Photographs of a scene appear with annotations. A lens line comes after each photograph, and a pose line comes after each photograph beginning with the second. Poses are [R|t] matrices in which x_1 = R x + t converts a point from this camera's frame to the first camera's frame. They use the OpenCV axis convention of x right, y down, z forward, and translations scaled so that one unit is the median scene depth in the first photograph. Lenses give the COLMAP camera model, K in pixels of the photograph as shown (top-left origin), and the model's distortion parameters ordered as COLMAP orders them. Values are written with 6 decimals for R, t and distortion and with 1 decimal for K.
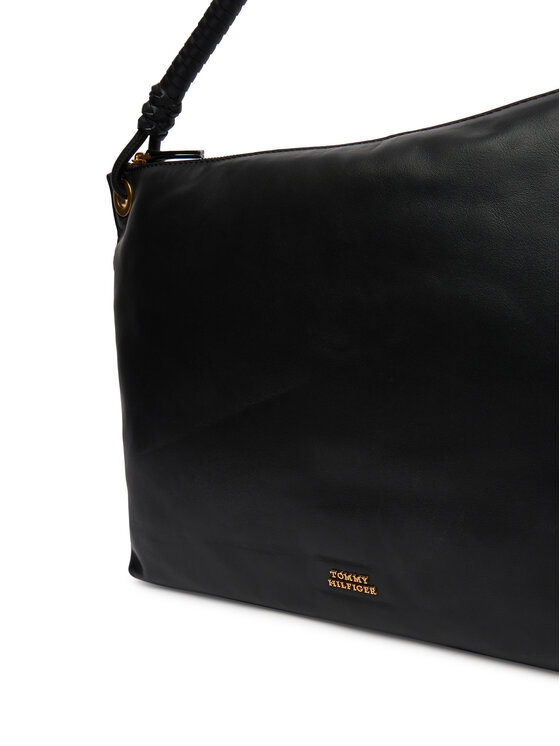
lens RADIAL K [[684.8, 0, 280.0], [0, 684.8, 373.0], [0, 0, 1]] dist [-0.018863, -0.005307]
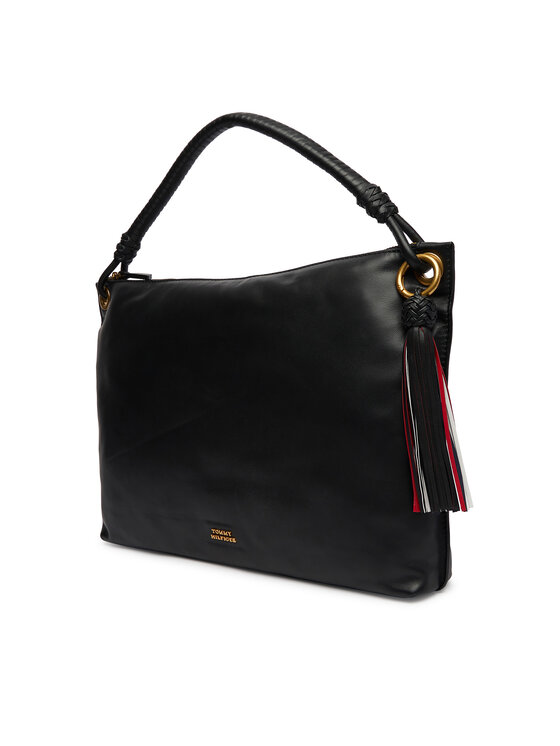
lens RADIAL K [[637.2, 0, 280.0], [0, 637.2, 373.0], [0, 0, 1]] dist [-0.005863, -0.001650]
pose [[0.999713, 0.017278, -0.016587, 0.218096], [-0.018198, 0.998209, -0.056984, -0.007454], [0.015573, 0.057270, 0.998237, -0.491358]]
